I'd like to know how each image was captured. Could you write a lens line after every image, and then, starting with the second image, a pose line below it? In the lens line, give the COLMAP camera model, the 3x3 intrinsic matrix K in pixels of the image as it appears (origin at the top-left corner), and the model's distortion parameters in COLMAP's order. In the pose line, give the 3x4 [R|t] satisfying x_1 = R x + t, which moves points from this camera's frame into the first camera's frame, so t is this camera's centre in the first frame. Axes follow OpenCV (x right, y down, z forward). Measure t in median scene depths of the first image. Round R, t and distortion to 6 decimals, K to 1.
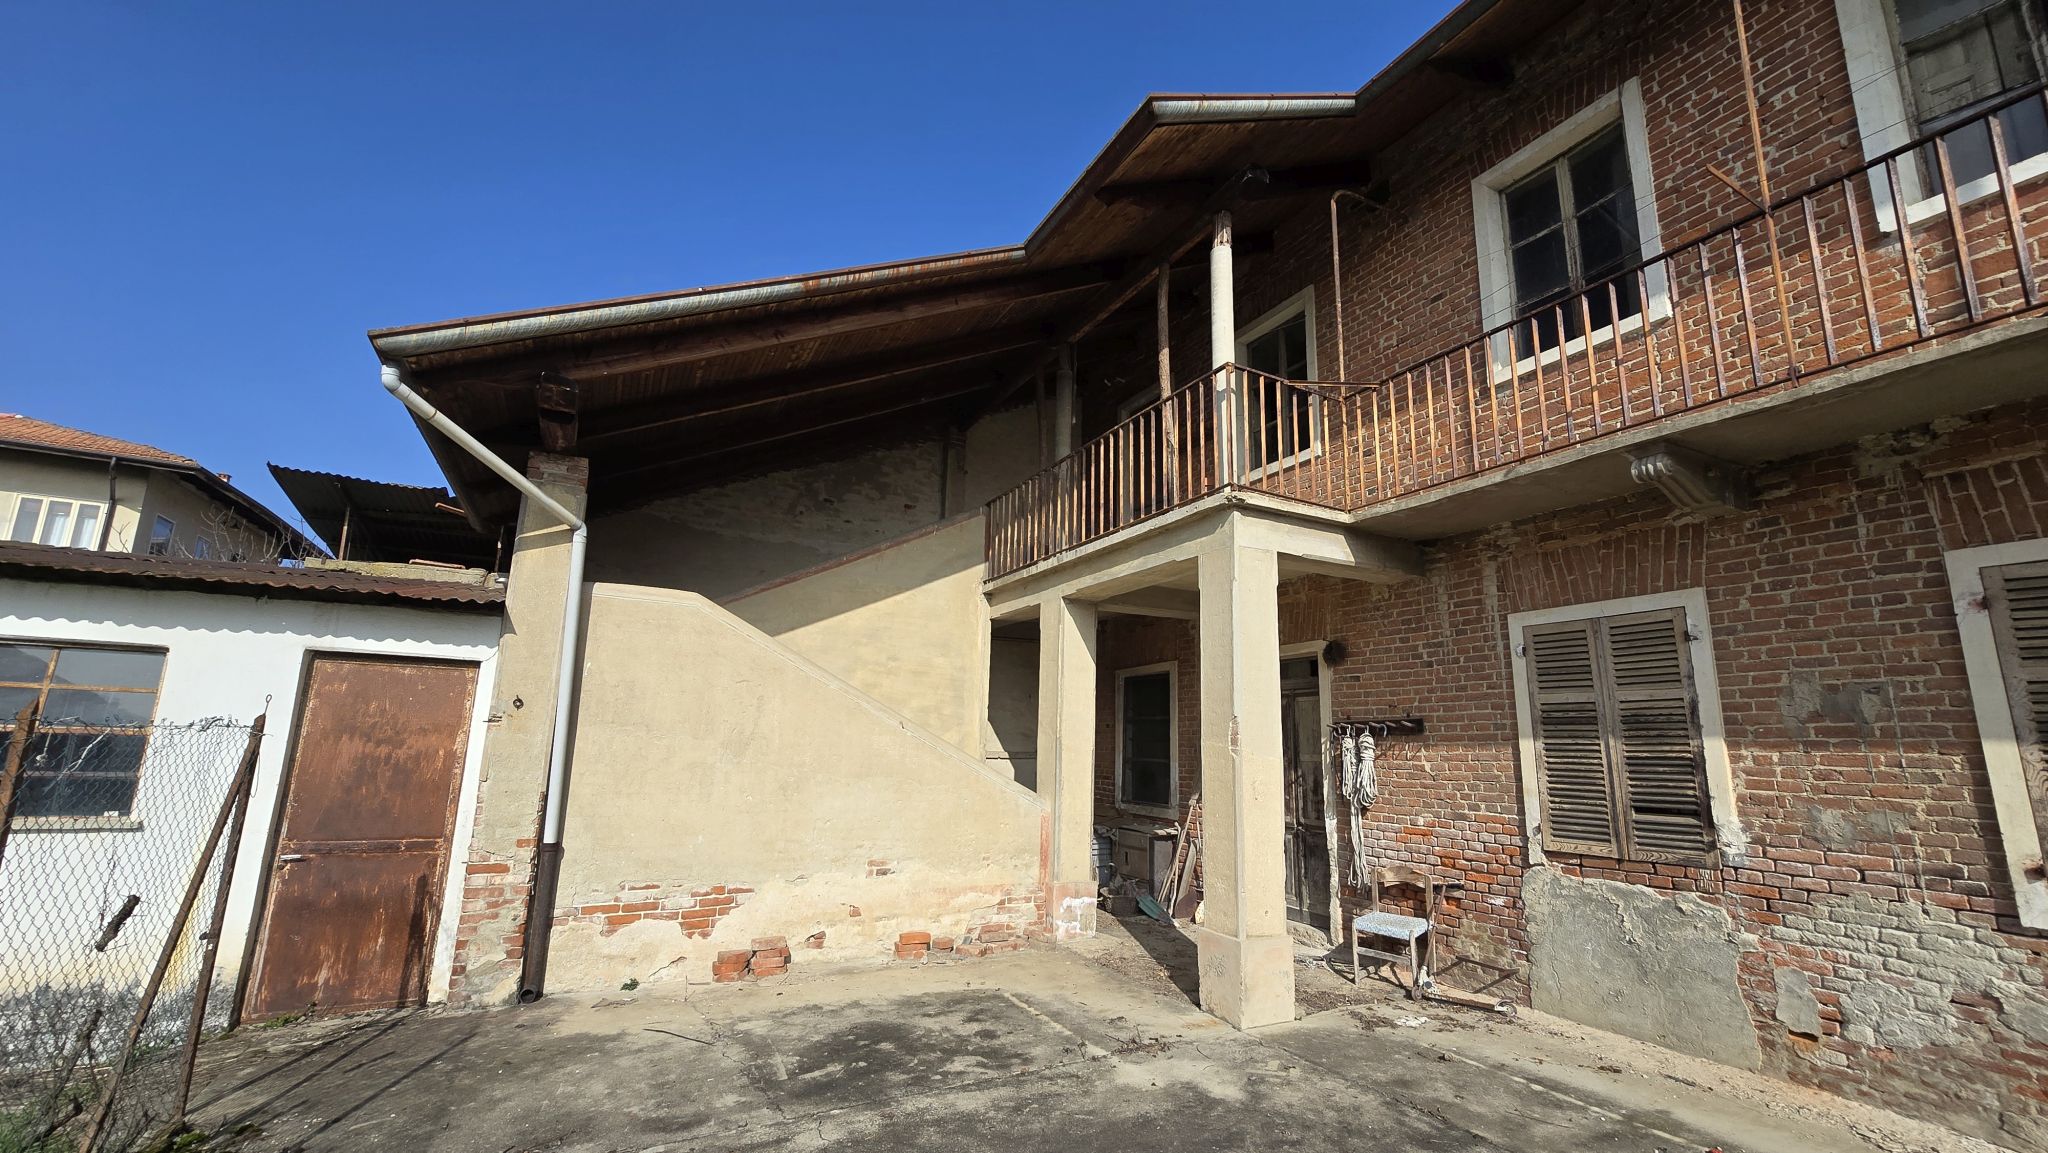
lens RADIAL K [[833.7, 0, 1033.7], [0, 833.7, 576.8], [0, 0, 1]] dist [-0.002820, 0.000397]
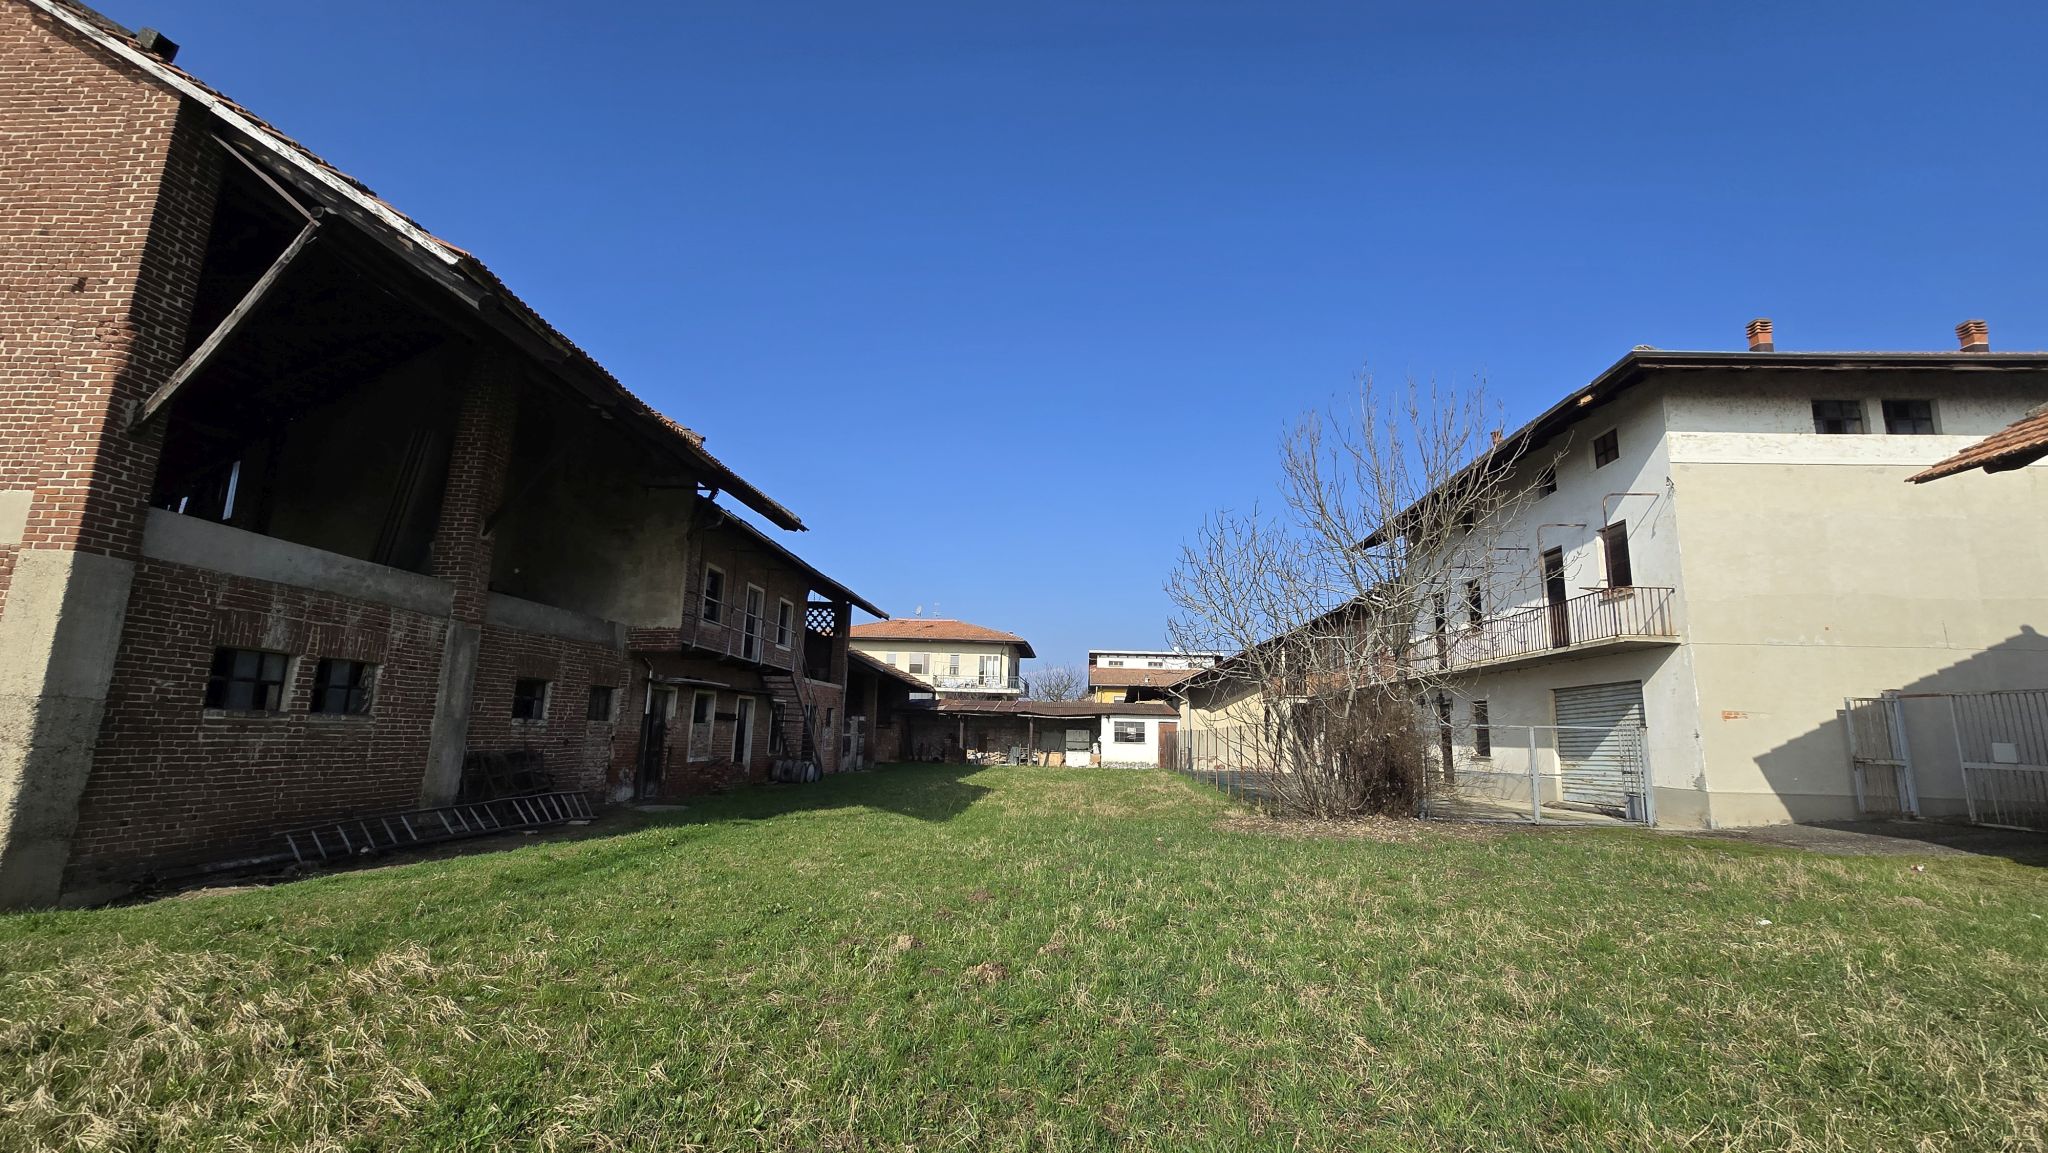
lens RADIAL K [[833.7, 0, 1043.0], [0, 833.7, 580.7], [0, 0, 1]] dist [-0.002820, 0.000397]
pose [[0.860693, -0.095087, -0.500166, 2.157155], [0.099781, 0.994857, -0.017429, -1.168698], [0.499251, -0.034907, 0.865754, -6.088203]]
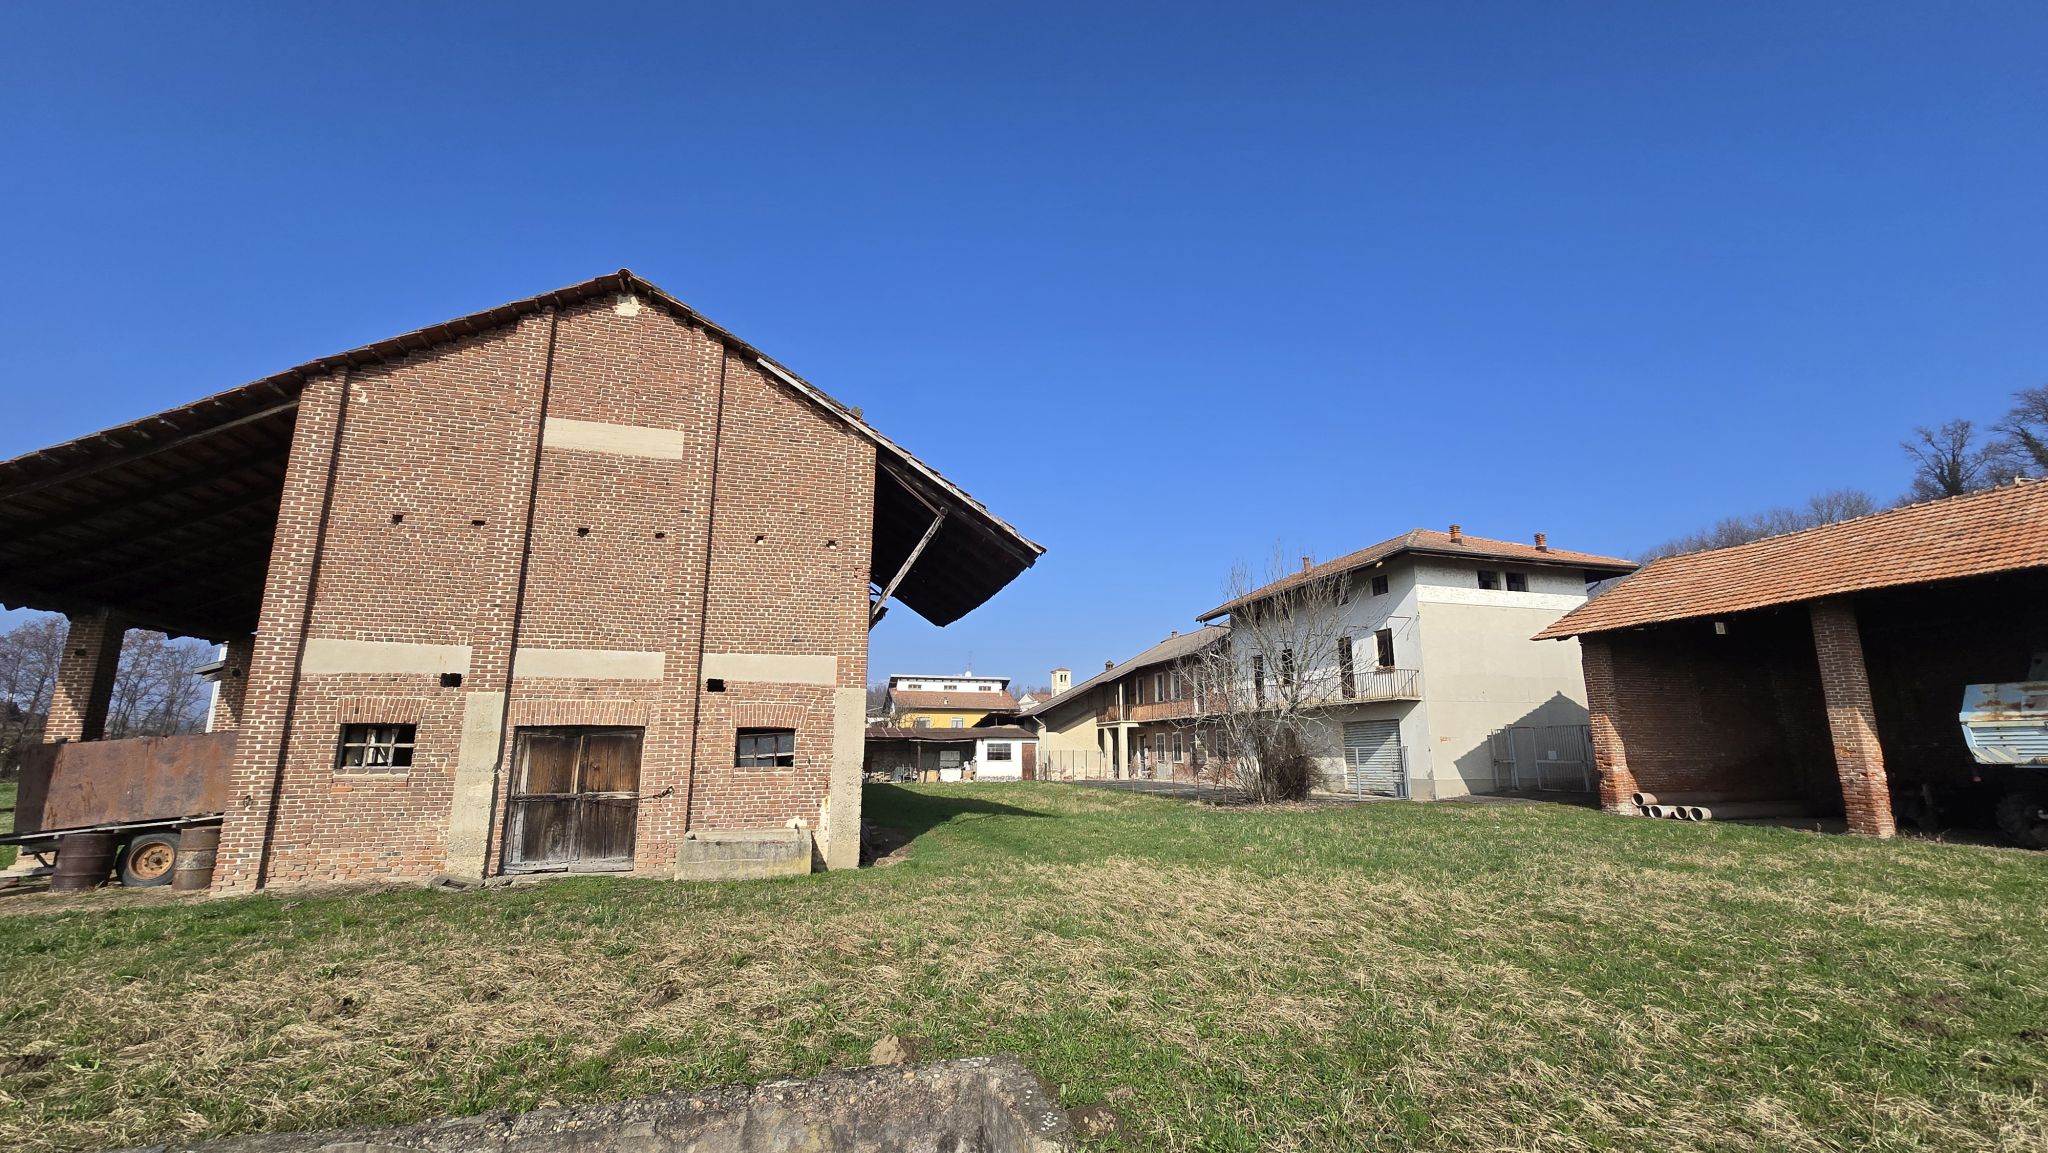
lens RADIAL K [[833.7, 0, 1040.2], [0, 833.7, 584.6], [0, 0, 1]] dist [-0.002820, 0.000397]
pose [[0.980021, -0.064027, -0.188305, 1.236366], [0.065212, 0.997871, 0.000095, -1.695602], [0.187898, -0.012372, 0.982111, -8.256949]]
